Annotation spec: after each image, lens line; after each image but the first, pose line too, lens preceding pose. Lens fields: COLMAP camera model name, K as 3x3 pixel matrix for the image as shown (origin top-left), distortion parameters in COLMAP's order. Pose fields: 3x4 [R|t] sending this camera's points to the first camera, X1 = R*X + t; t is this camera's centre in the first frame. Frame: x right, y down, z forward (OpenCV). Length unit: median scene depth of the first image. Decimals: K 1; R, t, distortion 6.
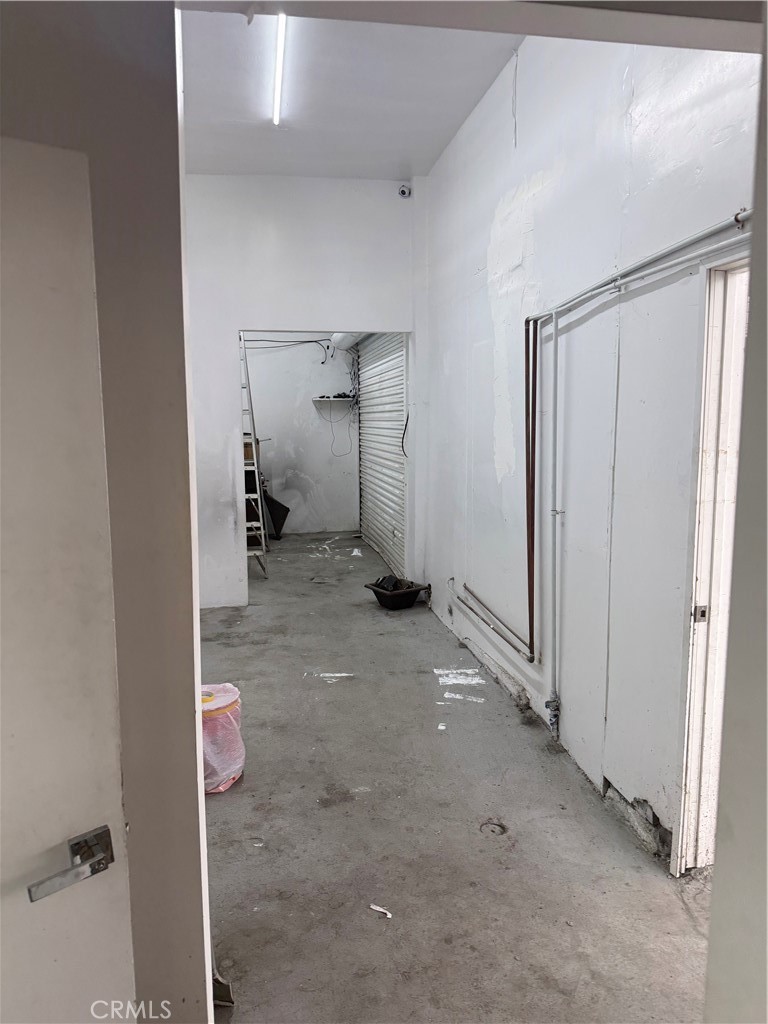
lens RADIAL K [[746.6, 0, 384.0], [0, 746.6, 512.0], [0, 0, 1]] dist [0.119200, -0.263157]
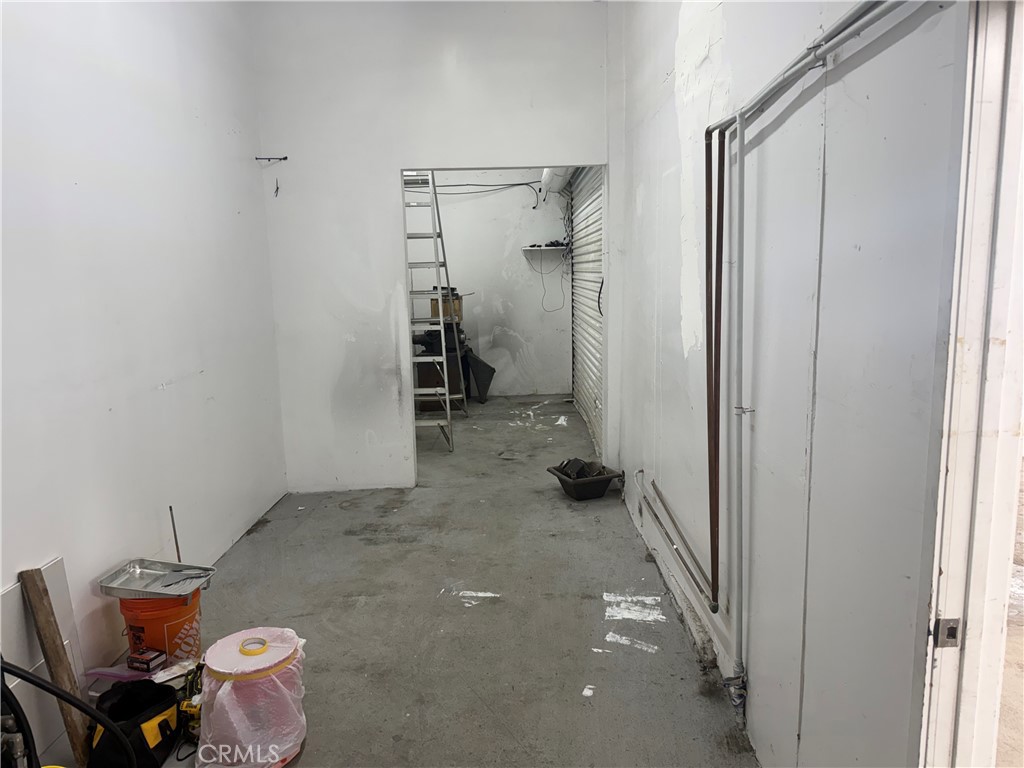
lens RADIAL K [[745.5, 0, 525.3], [0, 745.5, 375.7], [0, 0, 1]] dist [0.065480, -0.099581]
pose [[0.987357, 0.013263, -0.157954, 0.107893], [-0.009973, 0.999717, 0.021603, -0.033569], [0.158196, -0.019754, 0.987210, 0.223801]]
